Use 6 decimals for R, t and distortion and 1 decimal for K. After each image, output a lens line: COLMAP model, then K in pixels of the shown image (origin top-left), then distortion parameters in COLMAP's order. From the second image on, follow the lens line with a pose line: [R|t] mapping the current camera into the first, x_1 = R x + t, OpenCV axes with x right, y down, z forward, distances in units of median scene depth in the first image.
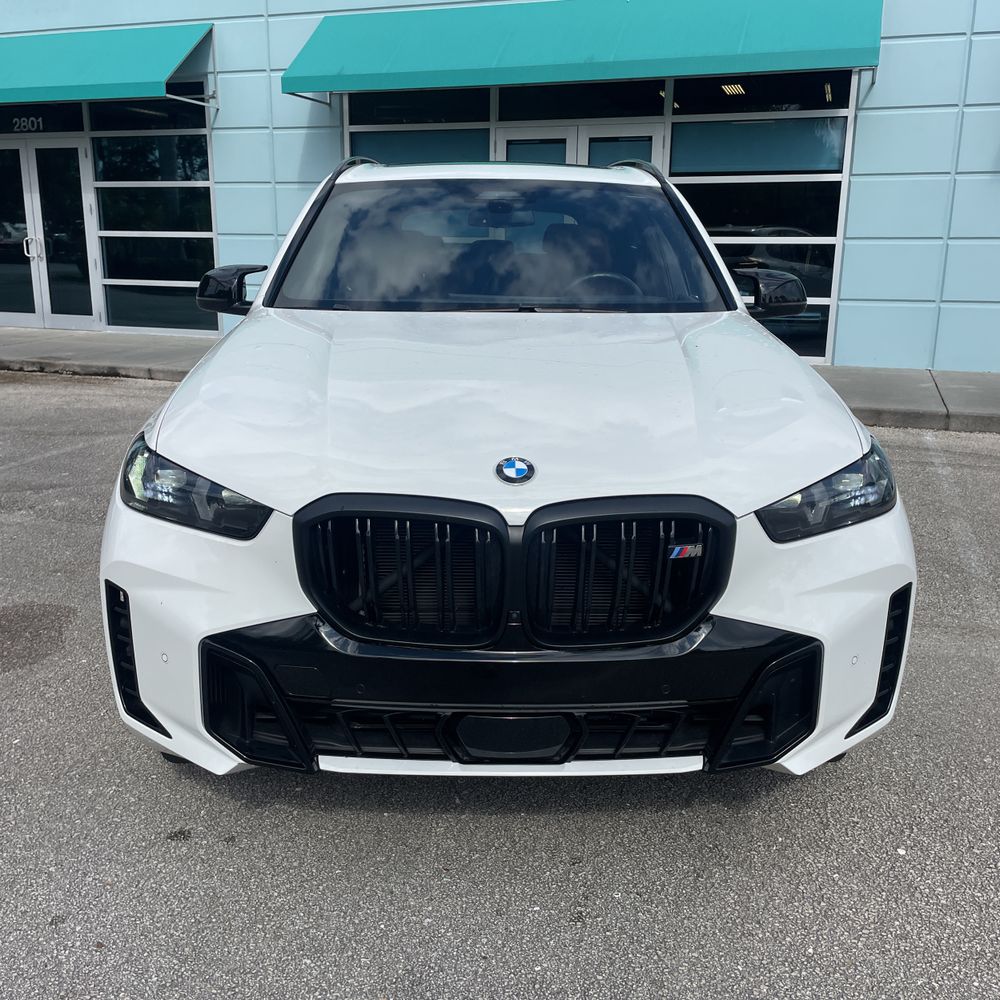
lens RADIAL K [[1014.7, 0, 492.6], [0, 1014.7, 498.0], [0, 0, 1]] dist [0.093397, -0.112795]
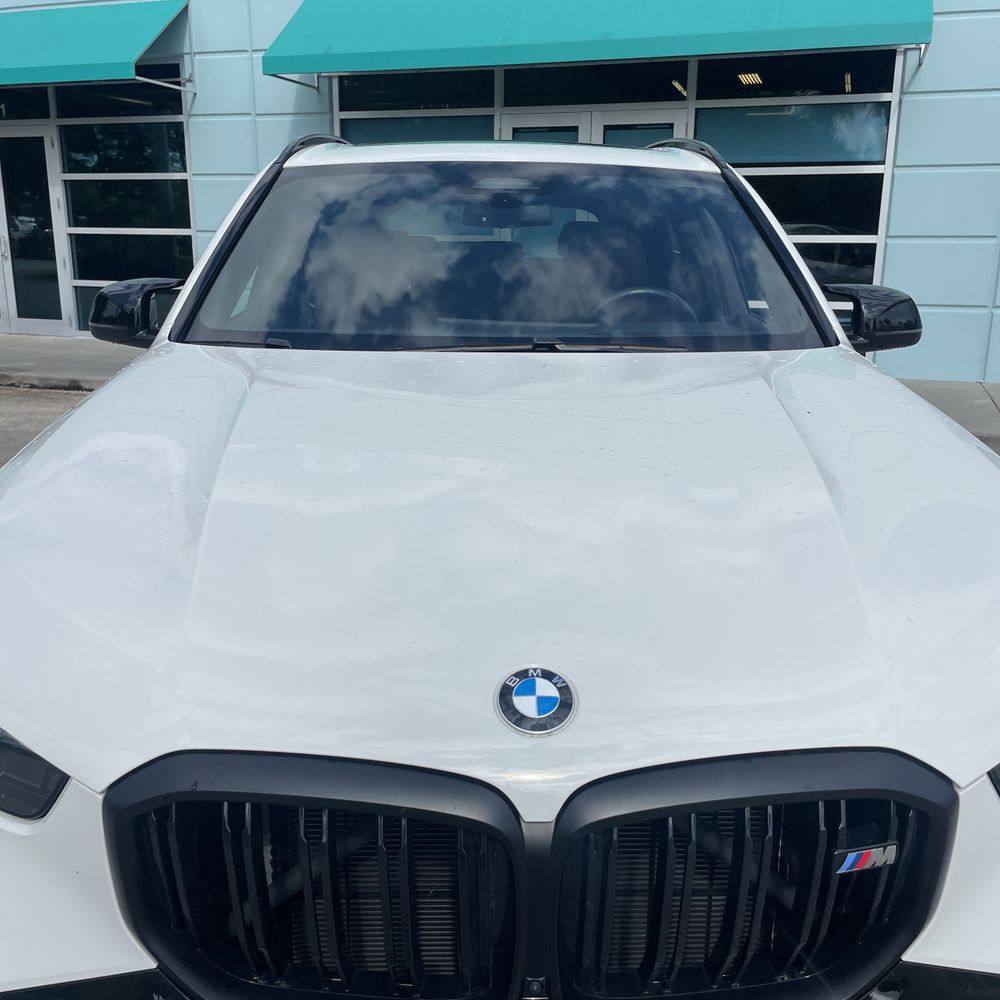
lens RADIAL K [[1004.4, 0, 507.7], [0, 1004.4, 502.3], [0, 0, 1]] dist [0.095877, -0.125897]
pose [[0.999958, -0.001797, 0.009042, 0.000715], [0.001704, 0.999945, 0.010335, -0.029030], [-0.009060, -0.010319, 0.999906, 0.104927]]
